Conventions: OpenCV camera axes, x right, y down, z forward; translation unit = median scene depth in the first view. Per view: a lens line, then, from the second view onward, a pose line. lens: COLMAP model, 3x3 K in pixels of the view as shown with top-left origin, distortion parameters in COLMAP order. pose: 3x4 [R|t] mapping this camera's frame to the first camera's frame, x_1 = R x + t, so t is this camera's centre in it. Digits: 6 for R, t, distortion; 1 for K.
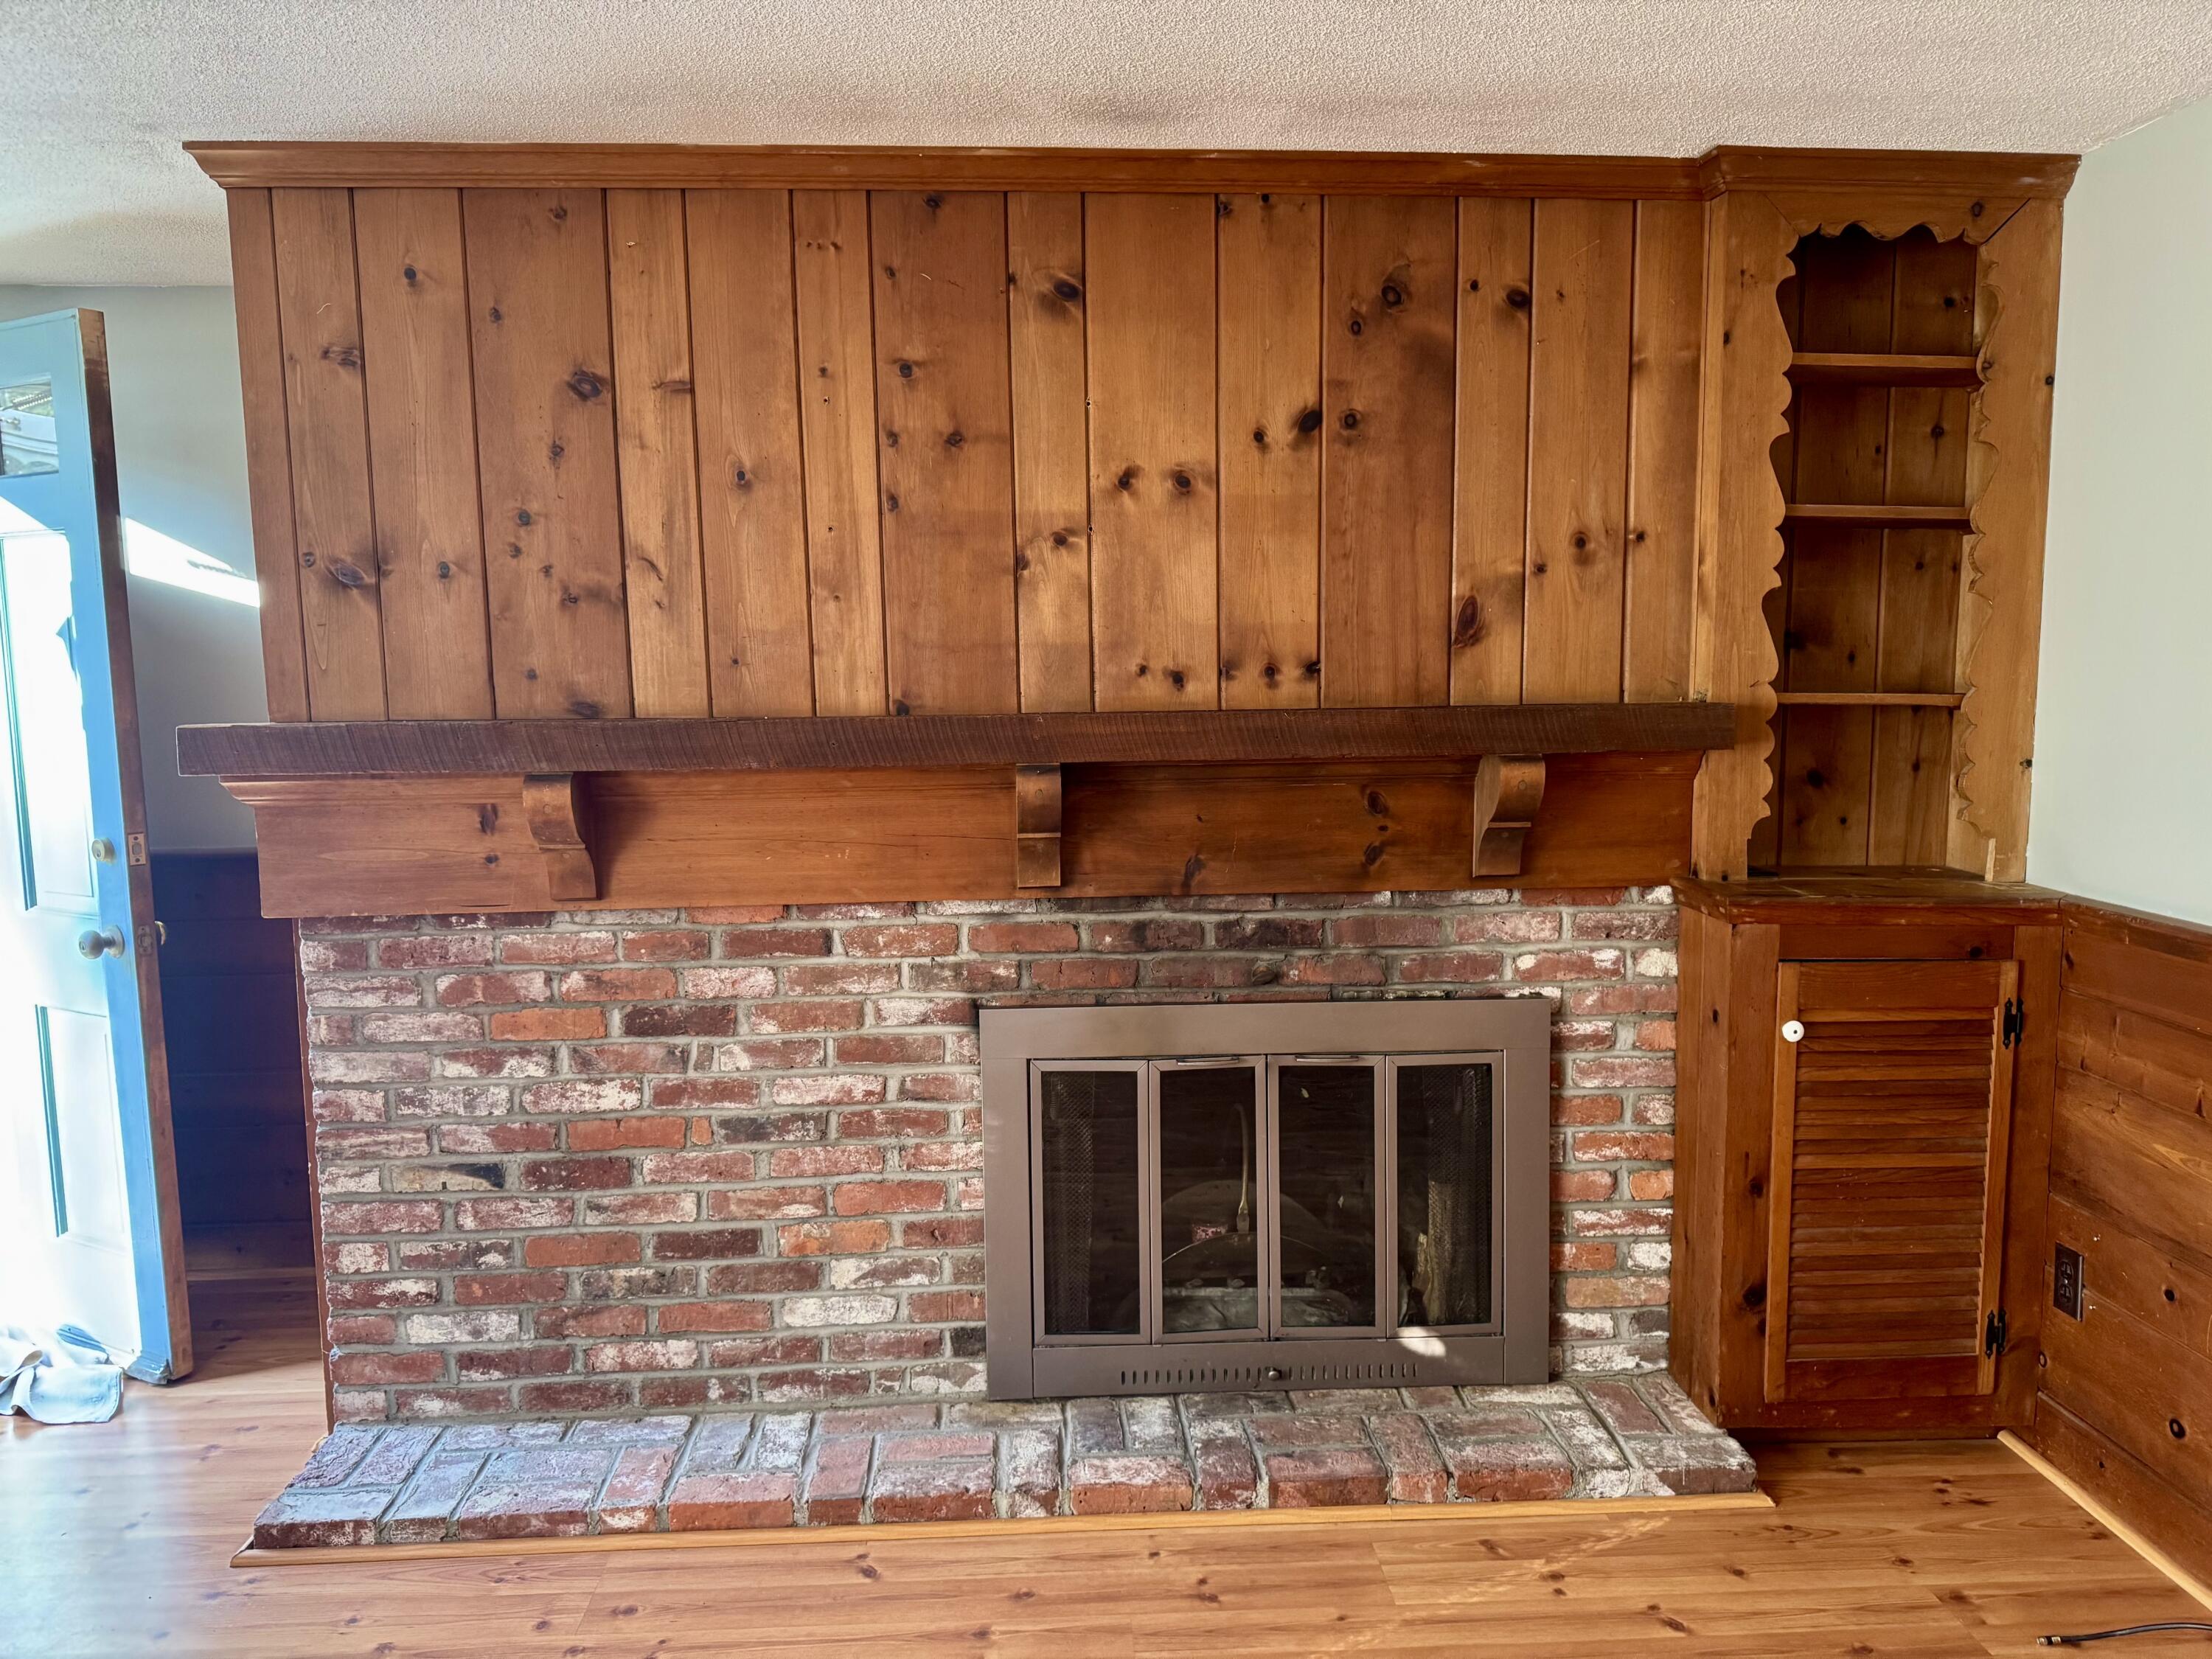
lens RADIAL K [[1548.2, 0, 1086.3], [0, 1548.2, 842.3], [0, 0, 1]] dist [0.055285, -0.067741]
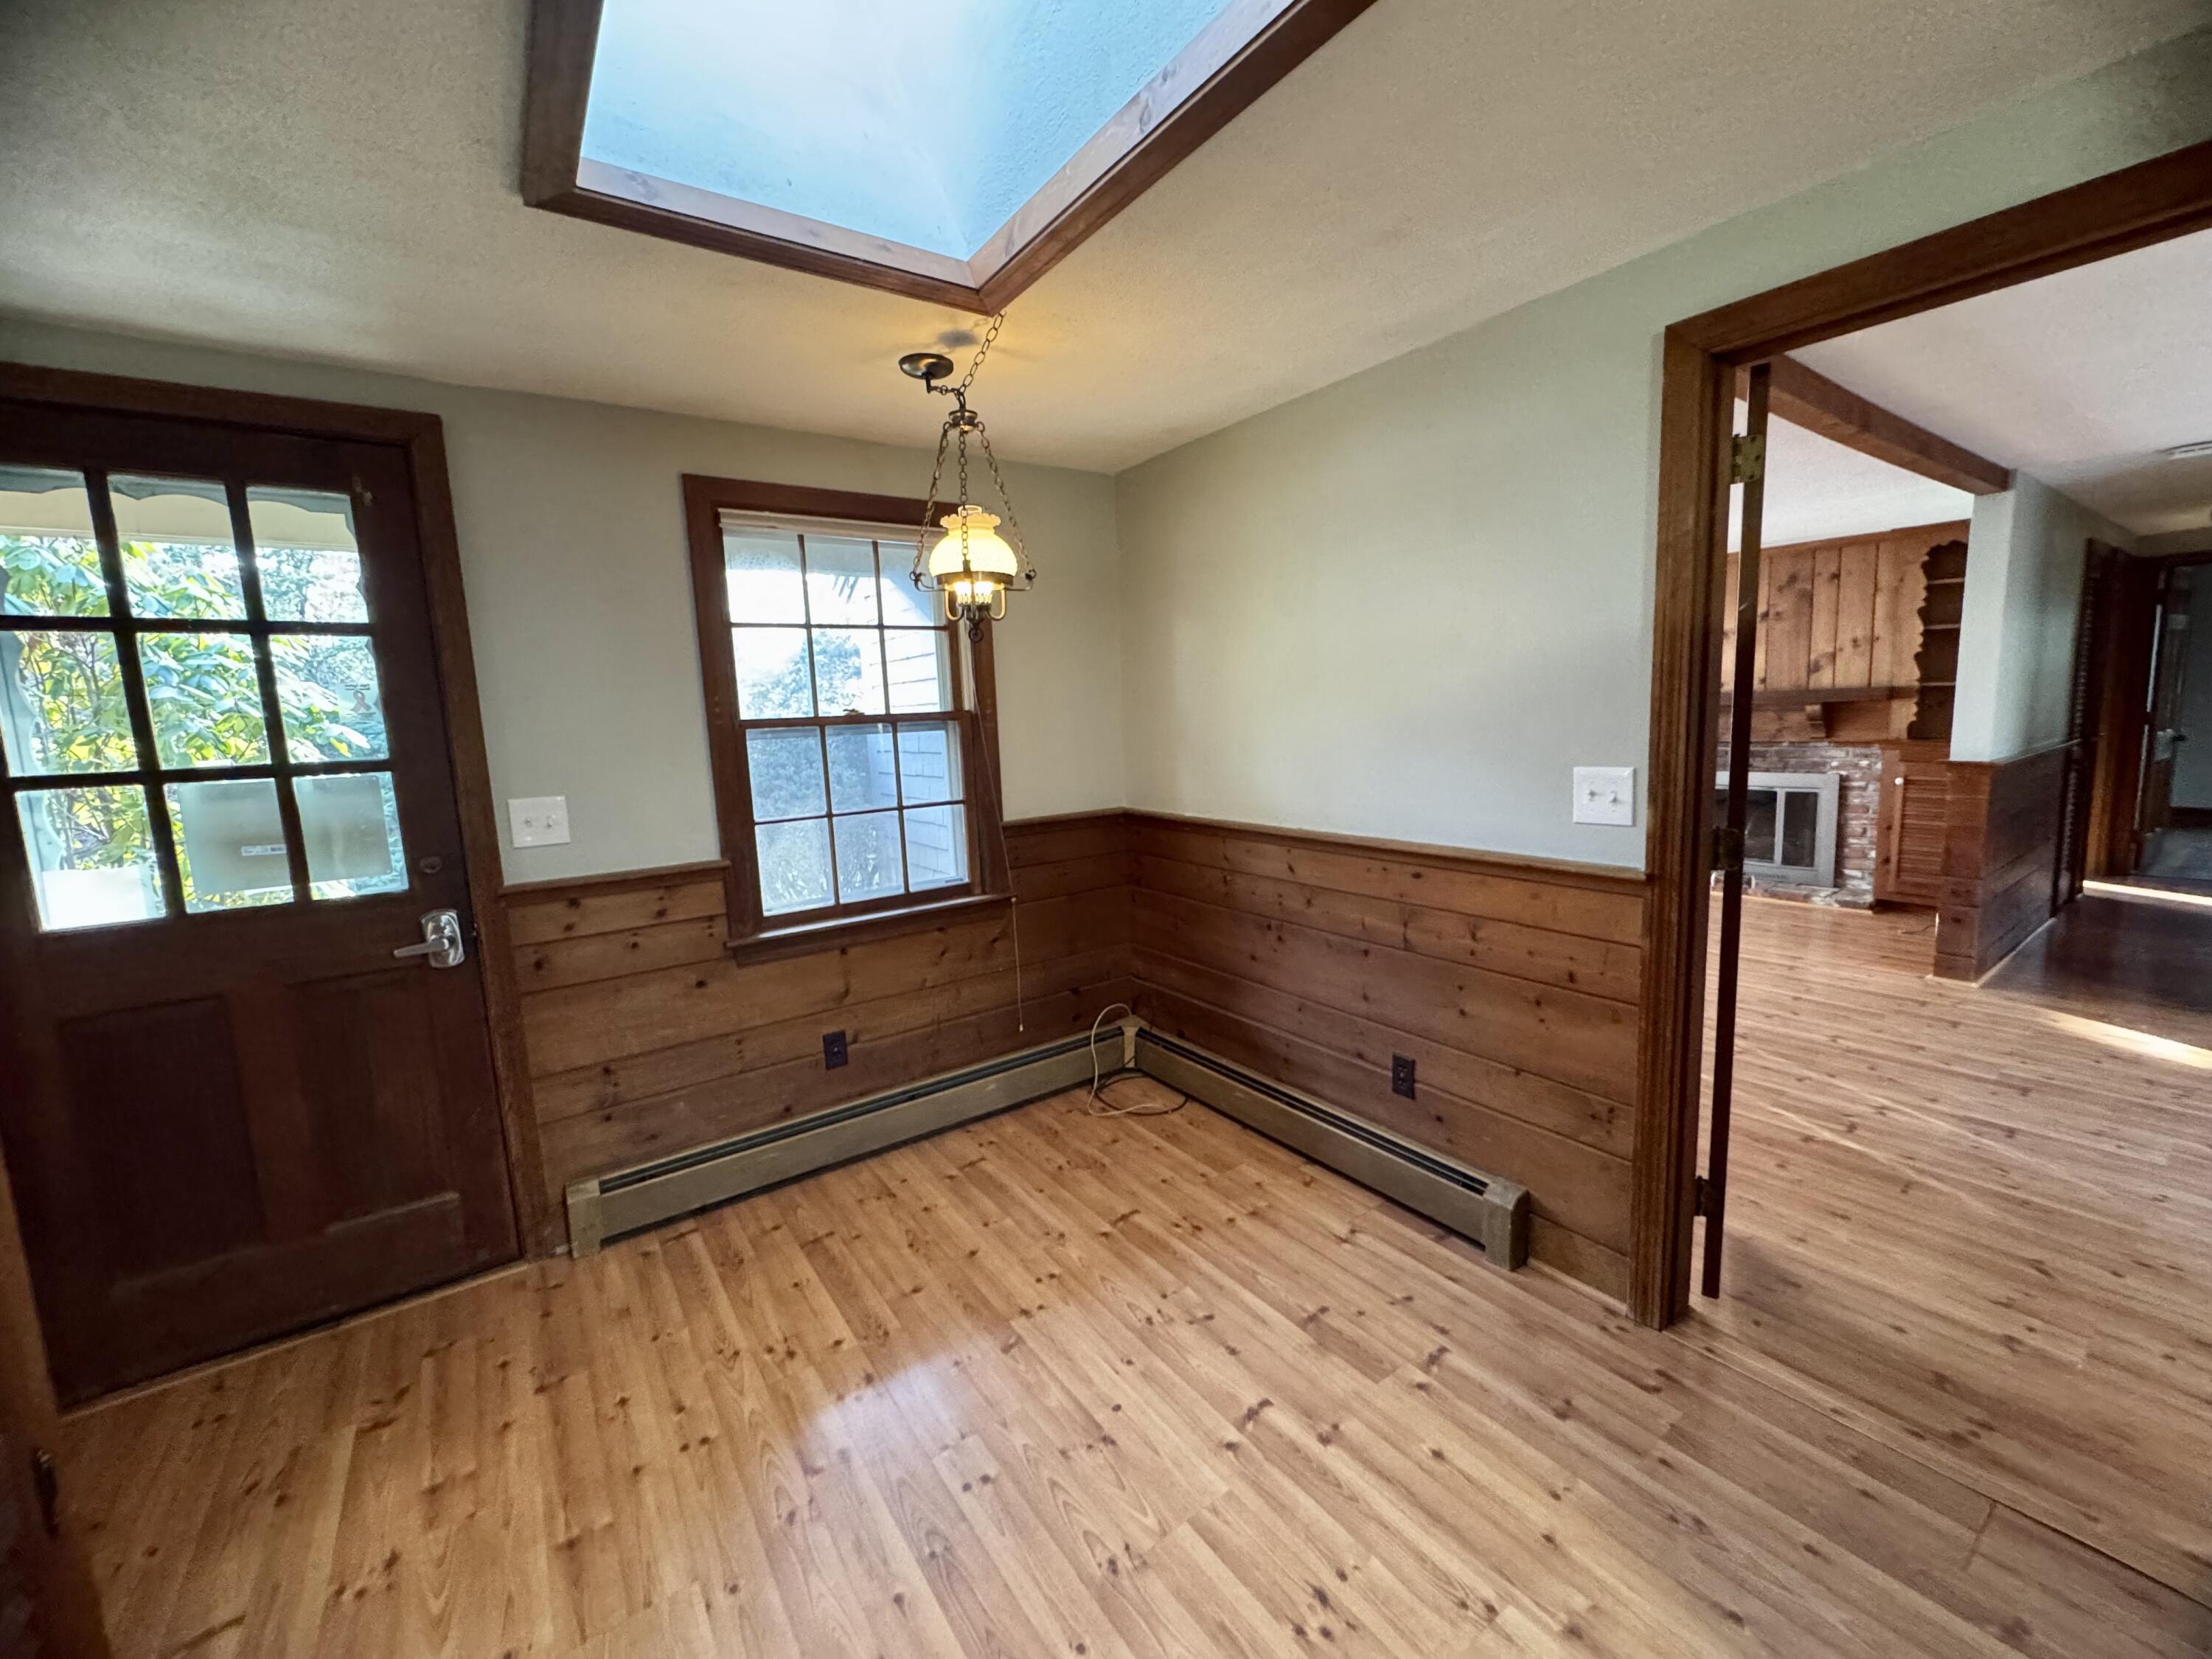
lens RADIAL K [[877.0, 0, 1101.4], [0, 877.0, 829.0], [0, 0, 1]] dist [-0.014774, -0.000192]
pose [[0.538808, 0.095090, -0.837045, 1.077898], [-0.054800, 0.995461, 0.077812, 0.167831], [0.840644, 0.003945, 0.541573, -1.476162]]
